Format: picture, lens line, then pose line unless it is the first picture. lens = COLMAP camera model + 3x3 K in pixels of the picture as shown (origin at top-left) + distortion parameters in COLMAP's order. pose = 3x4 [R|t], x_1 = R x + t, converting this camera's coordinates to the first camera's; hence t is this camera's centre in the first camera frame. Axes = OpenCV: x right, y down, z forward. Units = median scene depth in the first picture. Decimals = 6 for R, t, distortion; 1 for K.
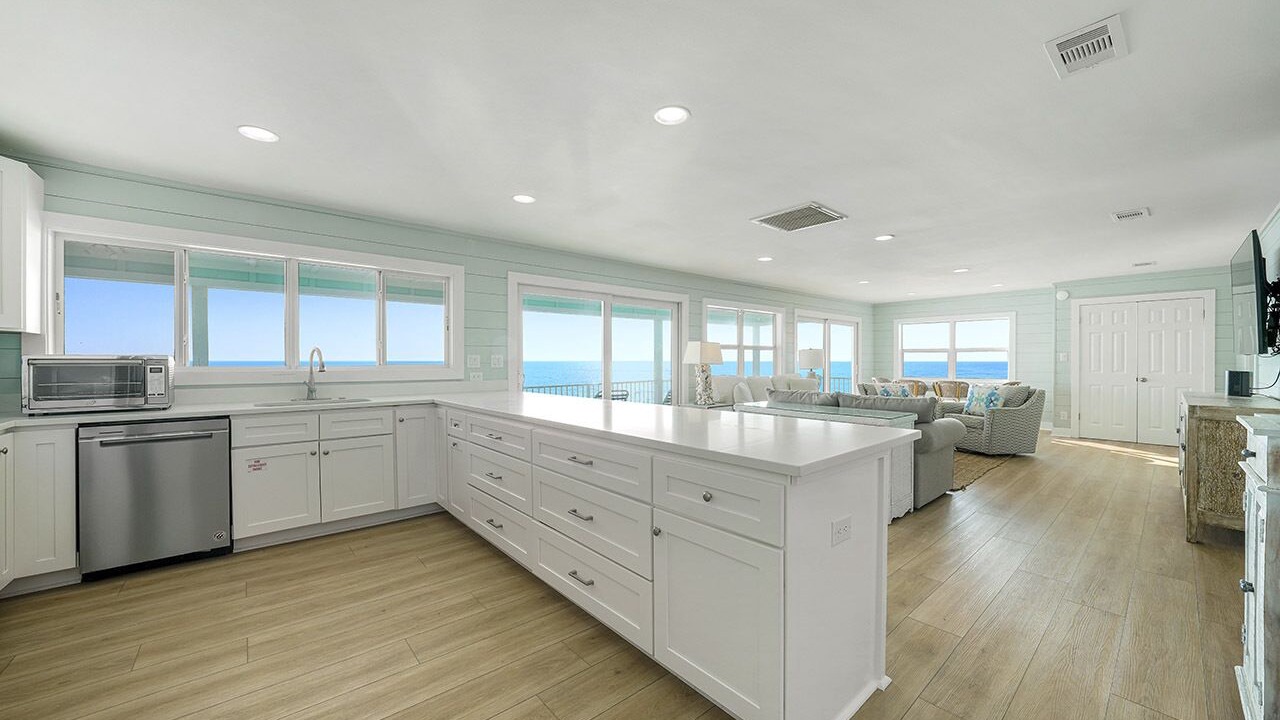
lens RADIAL K [[447.1, 0, 640.0], [0, 447.1, 360.0], [0, 0, 1]] dist [-0.007838, 0.000040]
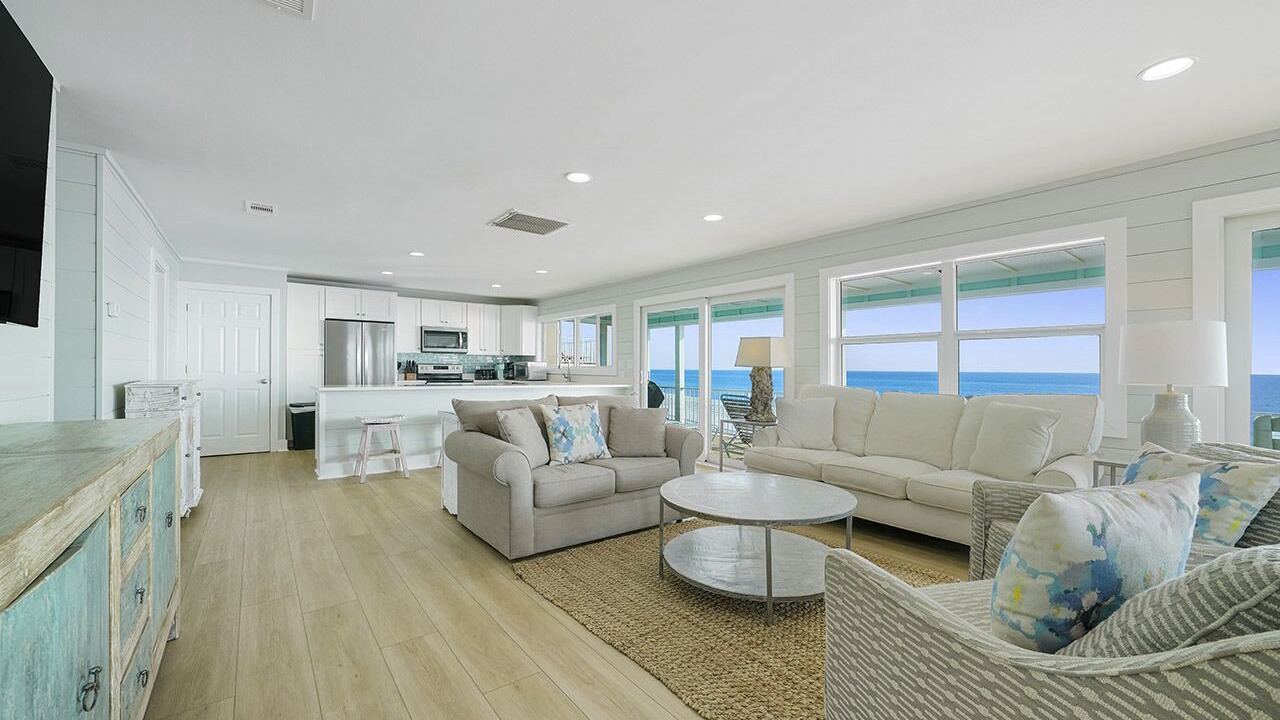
lens RADIAL K [[494.8, 0, 640.0], [0, 494.8, 360.0], [0, 0, 1]] dist [-0.014728, 0.000069]
pose [[-0.028769, -0.029368, -0.999155, 1.293572], [-0.021901, 0.999347, -0.028743, 0.033464], [0.999346, 0.021055, -0.029394, 1.122999]]
